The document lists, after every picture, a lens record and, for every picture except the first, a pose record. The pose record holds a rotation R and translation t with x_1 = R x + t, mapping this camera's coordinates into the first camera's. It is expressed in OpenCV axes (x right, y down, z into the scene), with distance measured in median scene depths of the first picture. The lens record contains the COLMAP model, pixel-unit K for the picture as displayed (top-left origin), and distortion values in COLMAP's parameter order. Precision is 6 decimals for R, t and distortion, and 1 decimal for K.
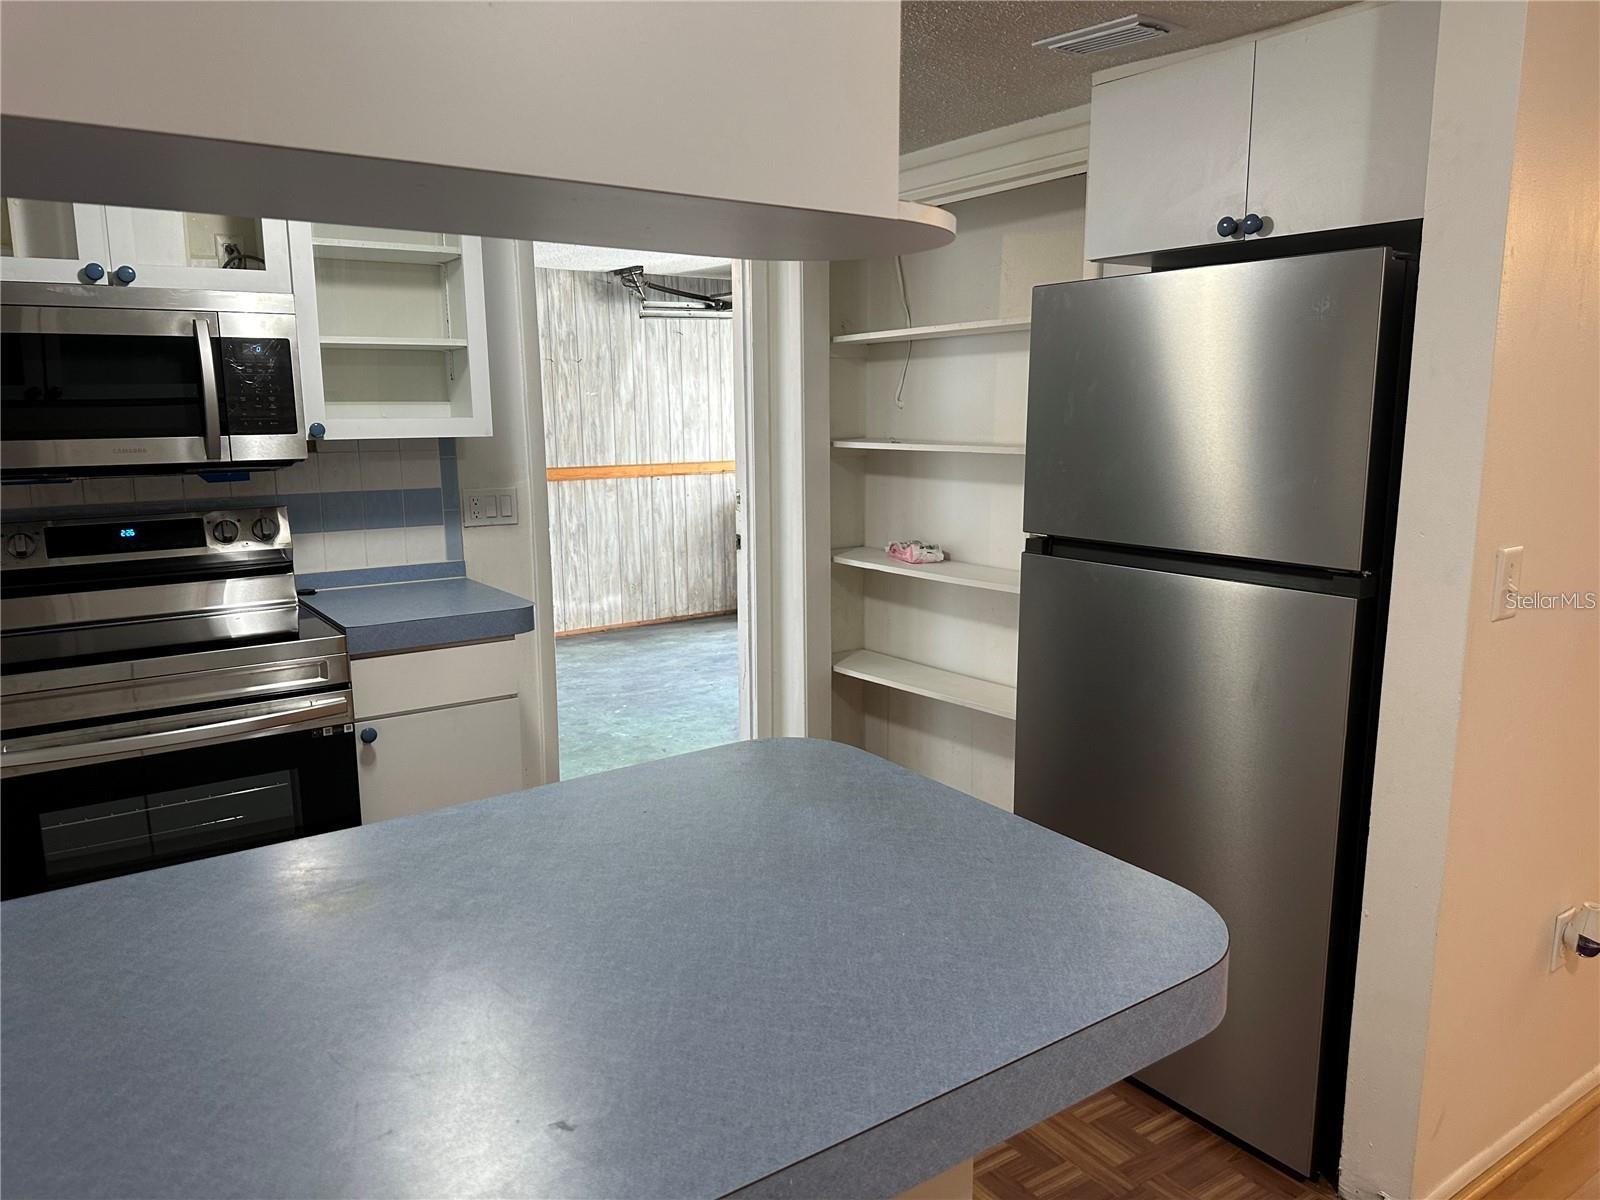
lens RADIAL K [[1112.2, 0, 800.0], [0, 1112.2, 600.0], [0, 0, 1]] dist [0.090767, -0.131058]
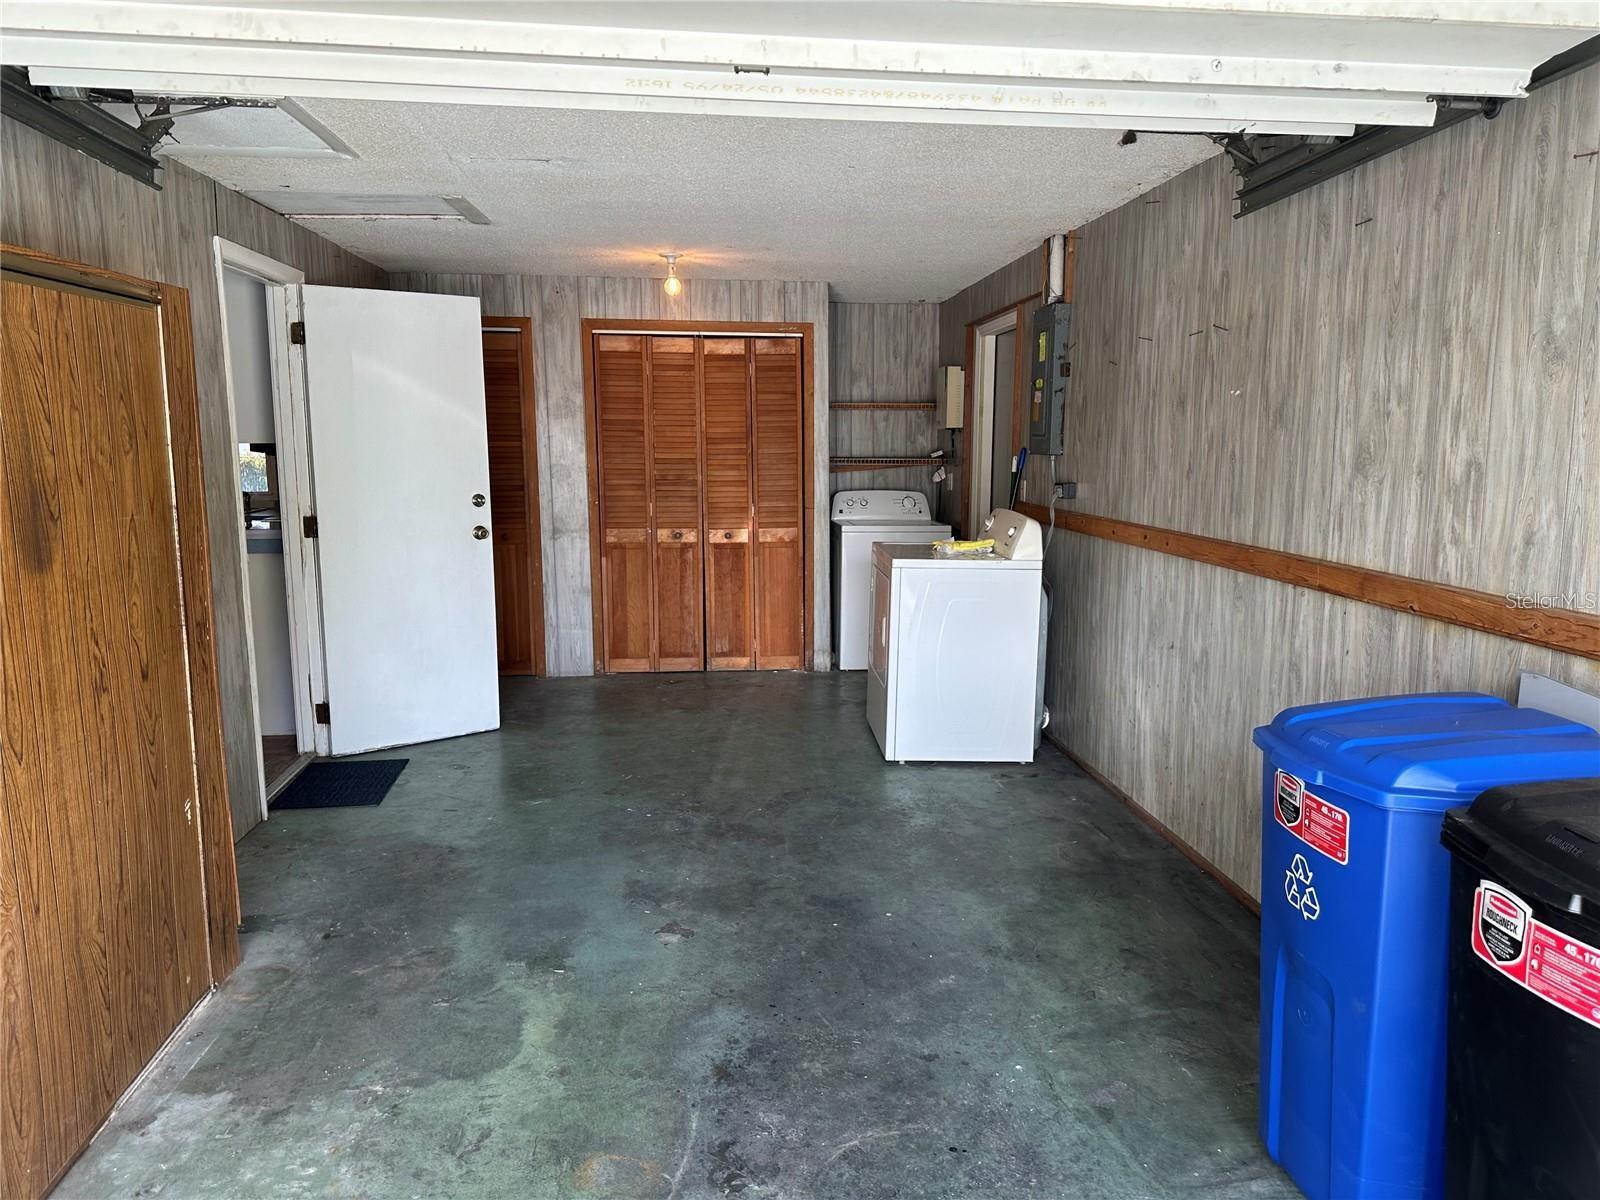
lens RADIAL K [[1112.2, 0, 800.0], [0, 1112.2, 600.0], [0, 0, 1]] dist [0.090767, -0.131058]
pose [[-0.460879, 0.138404, -0.876604, 0.325706], [-0.152697, 0.960666, 0.231957, -0.175221], [0.874228, 0.240759, -0.421617, 1.019230]]
